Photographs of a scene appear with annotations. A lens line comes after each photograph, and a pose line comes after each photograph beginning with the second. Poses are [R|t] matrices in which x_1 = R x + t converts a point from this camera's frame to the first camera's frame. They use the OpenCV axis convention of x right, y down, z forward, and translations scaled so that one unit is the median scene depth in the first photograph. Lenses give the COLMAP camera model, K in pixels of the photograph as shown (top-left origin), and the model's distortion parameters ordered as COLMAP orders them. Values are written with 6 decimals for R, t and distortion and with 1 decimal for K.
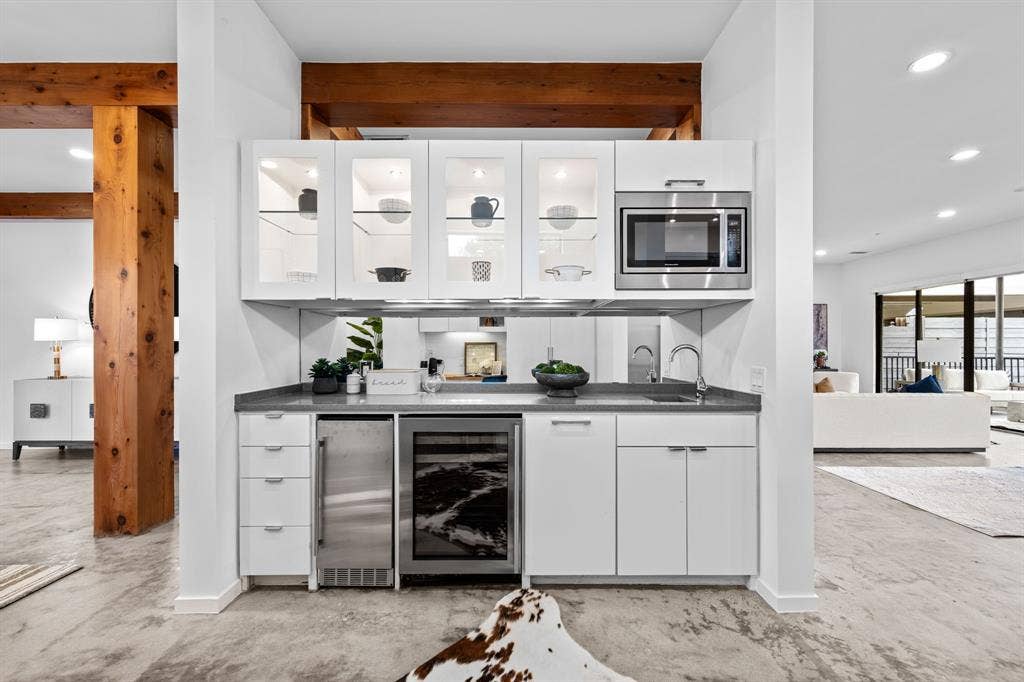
lens RADIAL K [[410.6, 0, 507.5], [0, 410.6, 346.5], [0, 0, 1]] dist [-0.000470, 0.000032]
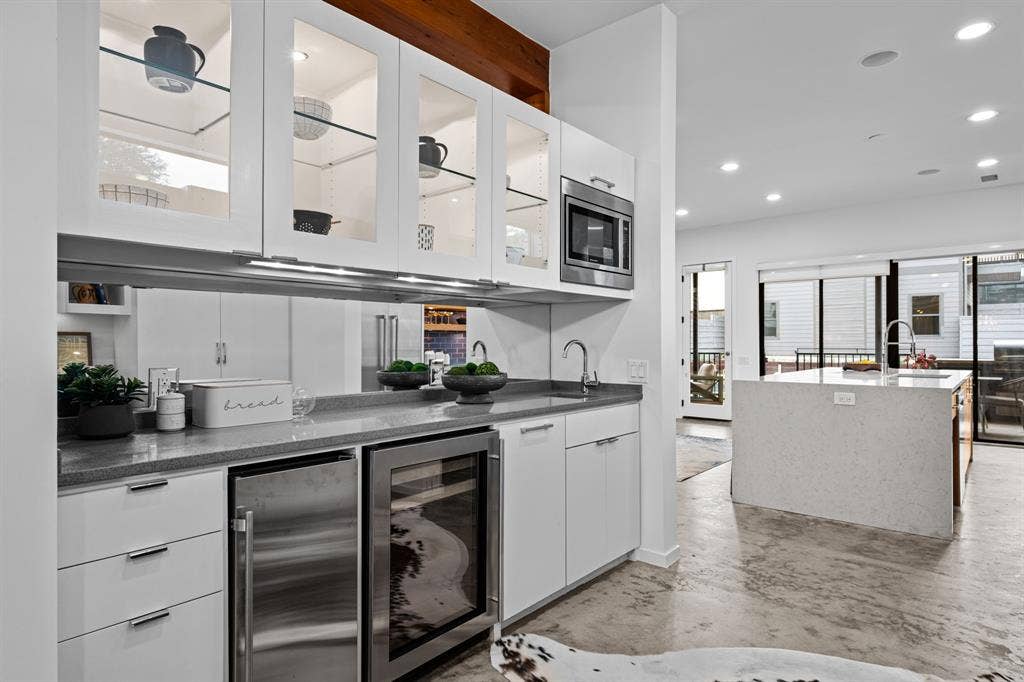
lens RADIAL K [[566.9, 0, 512.0], [0, 566.9, 341.0], [0, 0, 1]] dist [-0.002325, -0.000145]
pose [[0.655412, 0.003936, 0.755261, -0.786329], [-0.001728, 0.999992, -0.003712, 0.003085], [-0.755270, 0.001128, 0.655413, 0.244394]]
